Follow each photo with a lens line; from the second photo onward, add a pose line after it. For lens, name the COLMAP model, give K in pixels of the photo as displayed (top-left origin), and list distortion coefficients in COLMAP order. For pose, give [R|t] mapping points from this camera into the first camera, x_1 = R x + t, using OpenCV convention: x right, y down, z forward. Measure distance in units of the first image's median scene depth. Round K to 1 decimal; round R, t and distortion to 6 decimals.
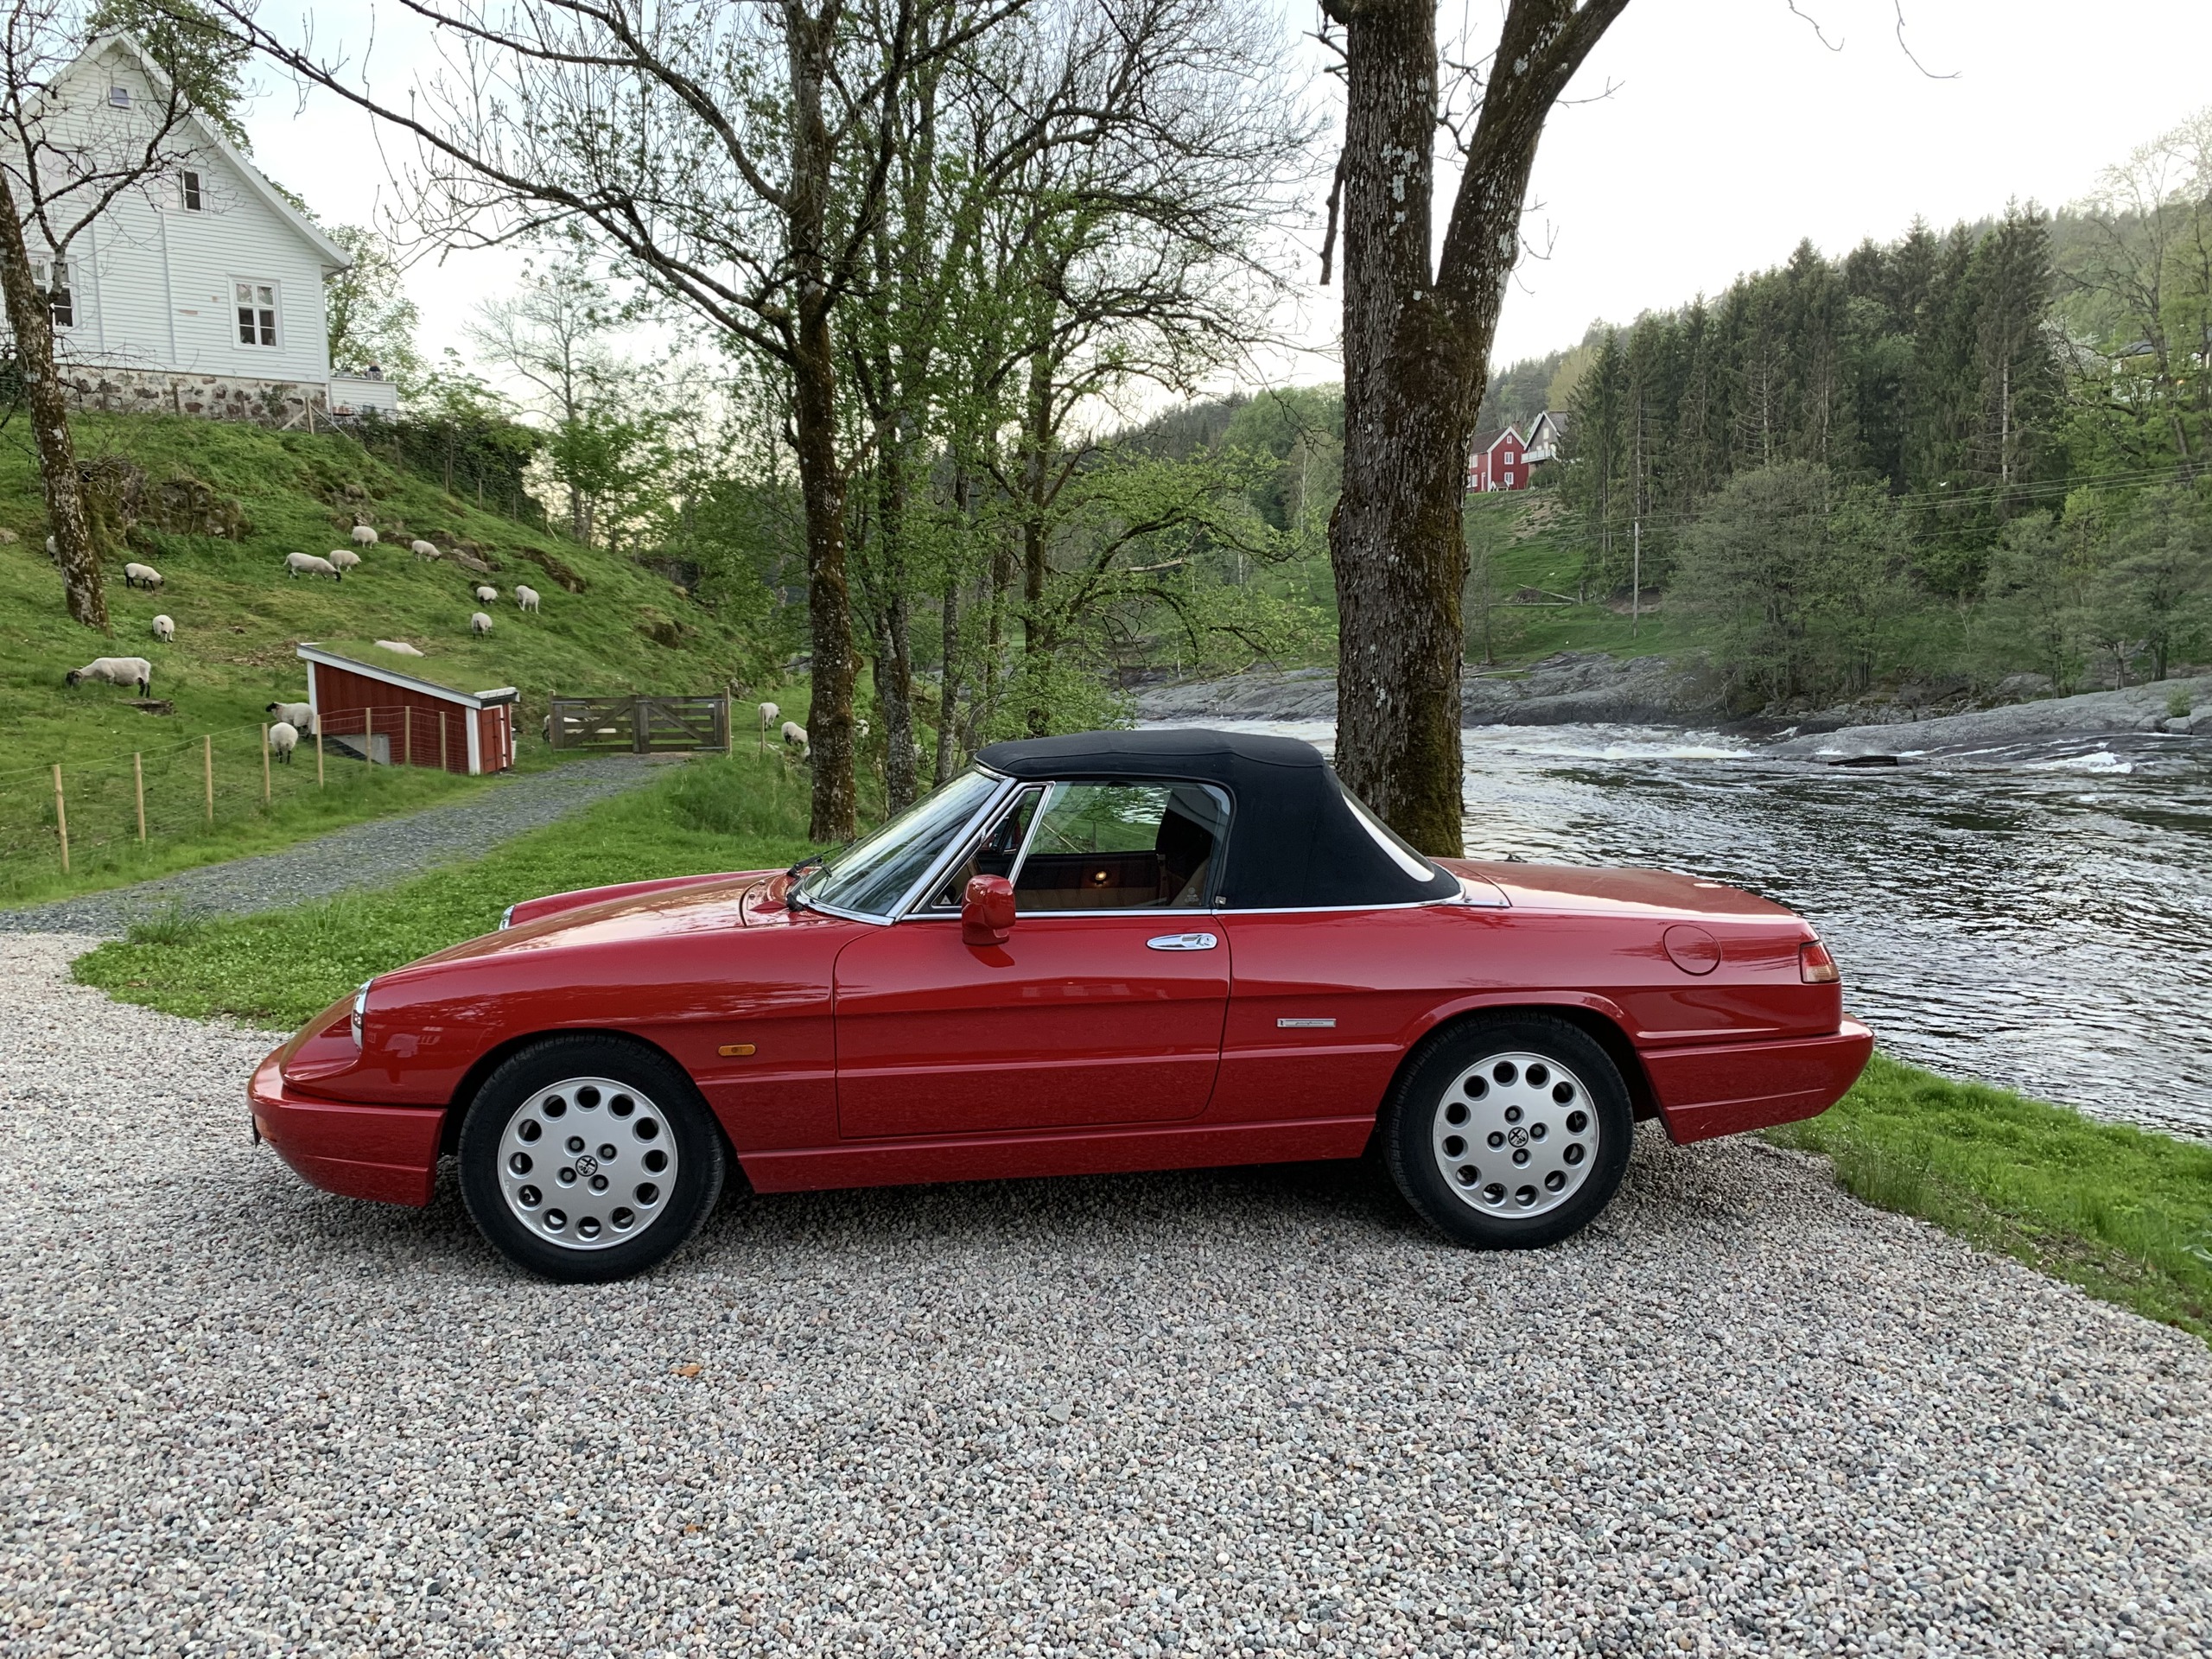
lens RADIAL K [[1690.2, 0, 1105.1], [0, 1690.2, 823.9], [0, 0, 1]] dist [0.039236, -0.050365]
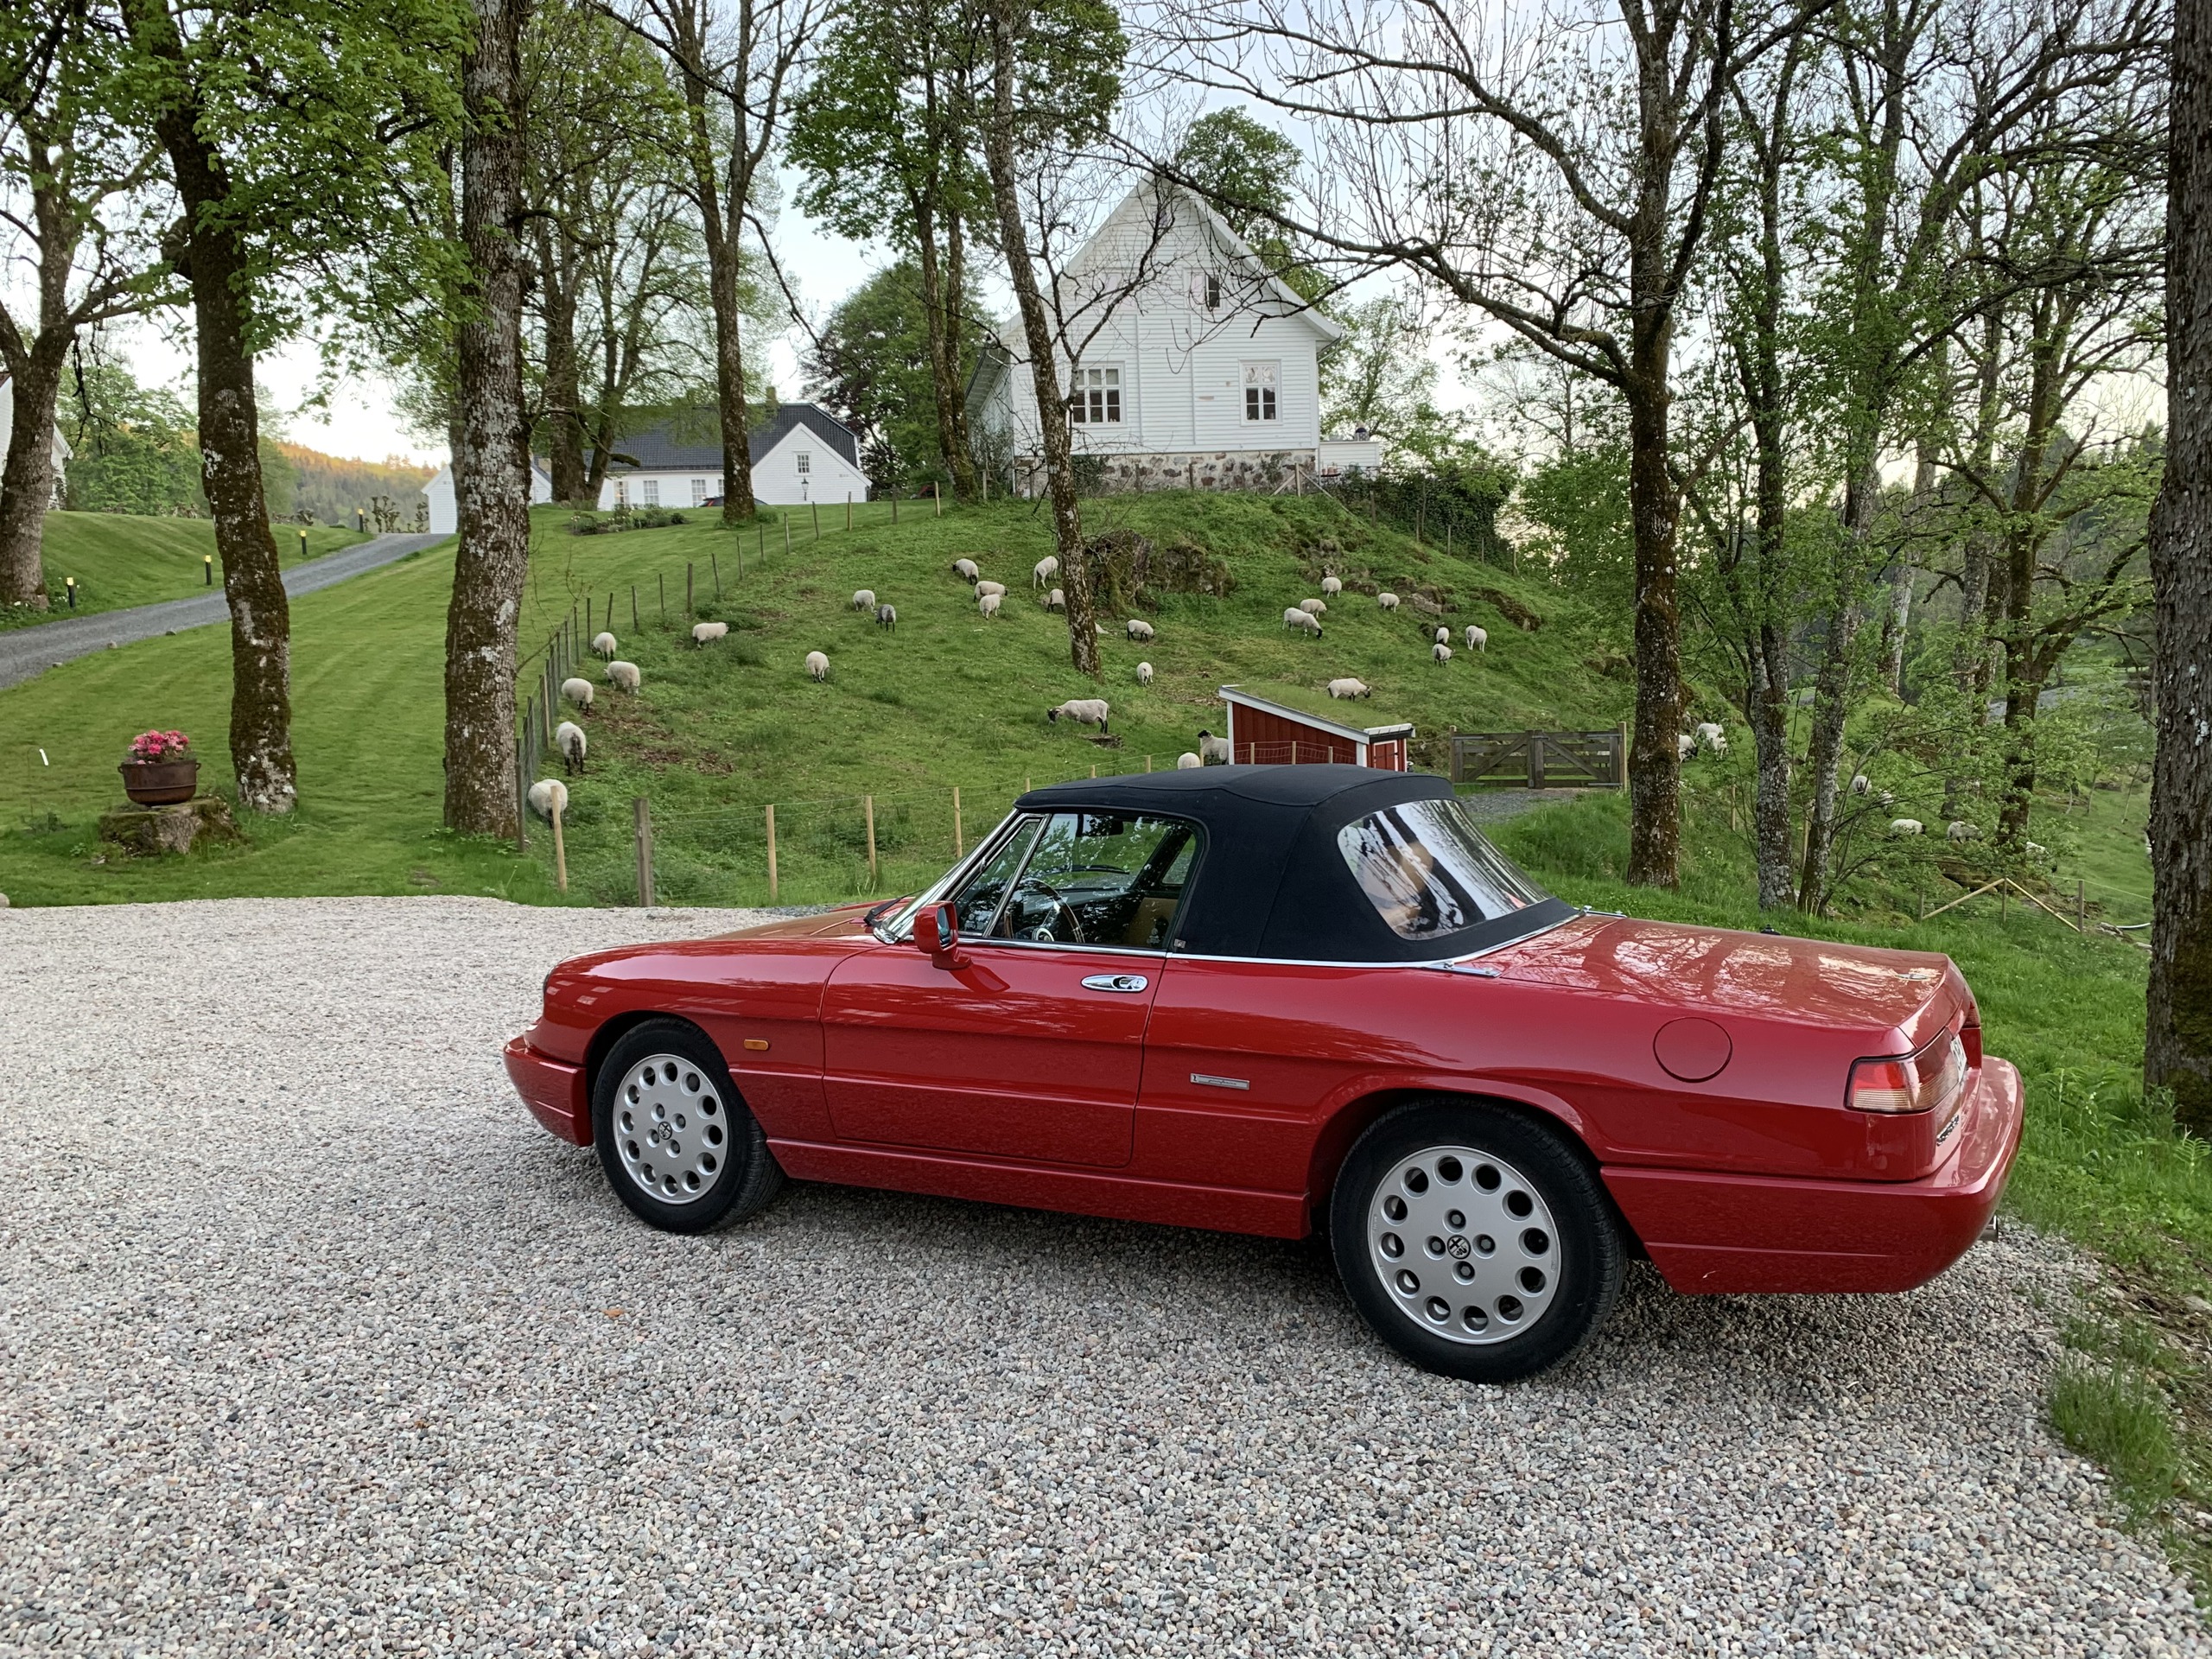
lens RADIAL K [[1690.2, 0, 1082.0], [0, 1690.2, 840.1], [0, 0, 1]] dist [0.039236, -0.050365]
pose [[0.824475, 0.036771, -0.564703, 0.086091], [-0.043404, 0.999056, 0.001685, -0.001838], [0.564232, 0.023121, 0.825293, 0.028797]]
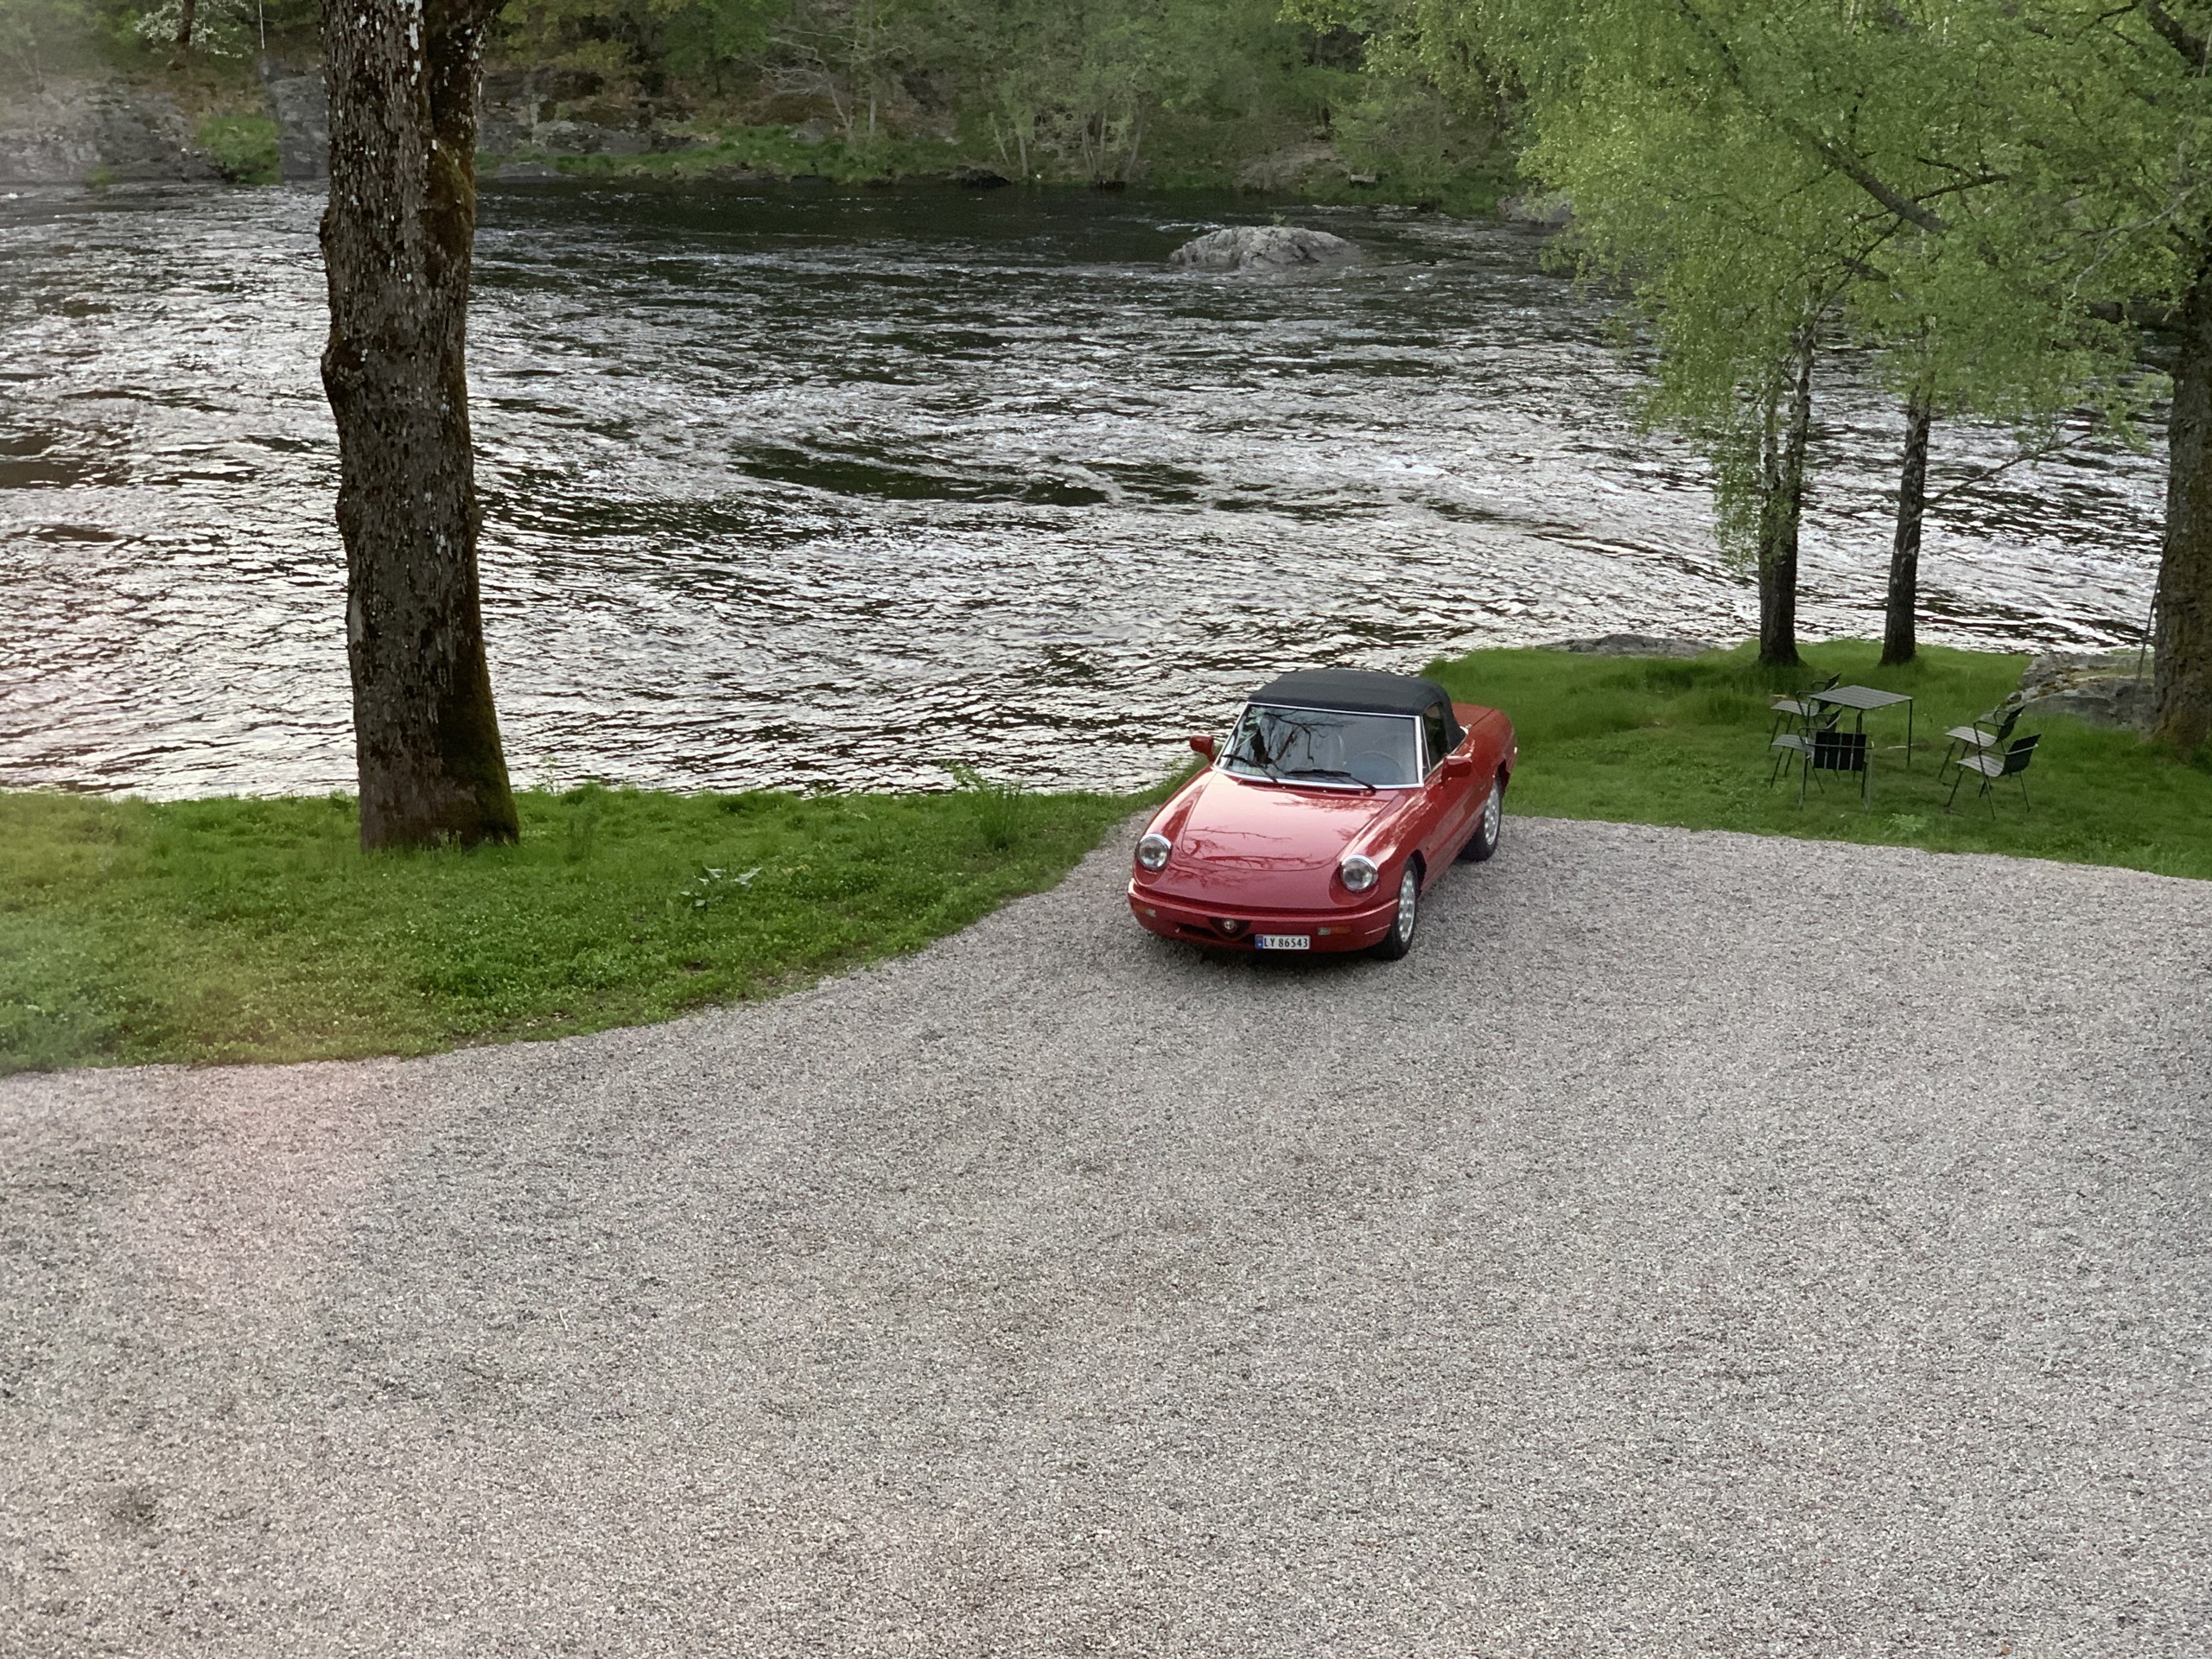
lens RADIAL K [[3354.1, 0, 1105.0], [0, 3354.1, 831.7], [0, 0, 1]] dist [0.053679, 0.000000]
pose [[0.397675, -0.225922, 0.889277, -0.707413], [0.074700, 0.973966, 0.214033, -0.144744], [-0.914481, -0.018686, 0.404198, -0.082752]]
